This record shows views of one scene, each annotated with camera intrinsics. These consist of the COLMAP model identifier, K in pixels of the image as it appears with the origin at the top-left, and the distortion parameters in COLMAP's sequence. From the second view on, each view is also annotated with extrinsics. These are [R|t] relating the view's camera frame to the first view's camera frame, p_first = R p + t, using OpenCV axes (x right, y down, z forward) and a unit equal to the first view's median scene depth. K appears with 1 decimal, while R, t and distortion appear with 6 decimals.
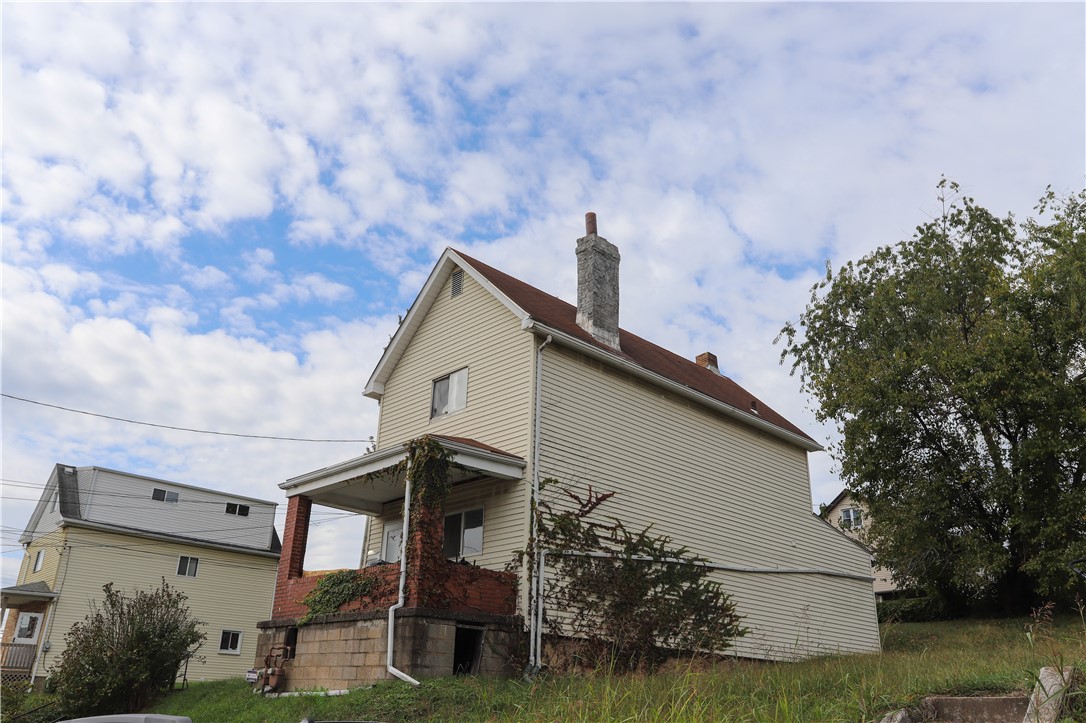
lens RADIAL K [[906.7, 0, 543.0], [0, 906.7, 361.5], [0, 0, 1]] dist [-0.047067, 0.108157]
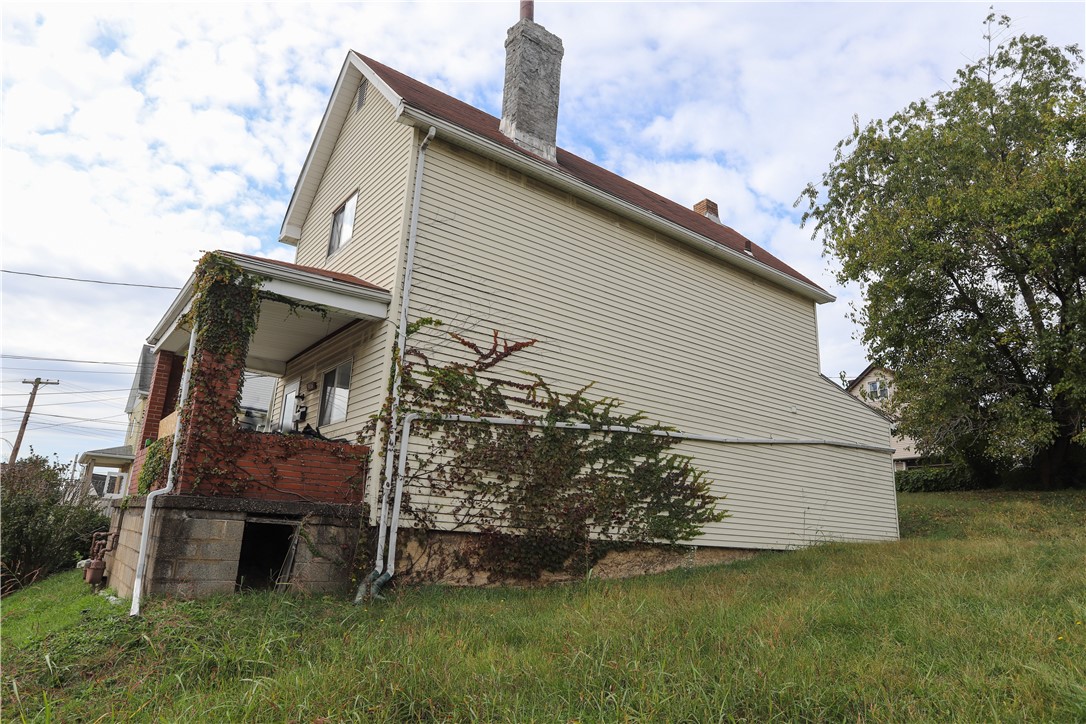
lens RADIAL K [[702.3, 0, 543.0], [0, 702.3, 362.0], [0, 0, 1]] dist [-0.066519, 0.061194]
pose [[0.991376, -0.011368, -0.130551, 0.150933], [0.026972, 0.992601, 0.118384, 0.086282], [0.128239, -0.120885, 0.984348, 0.389888]]
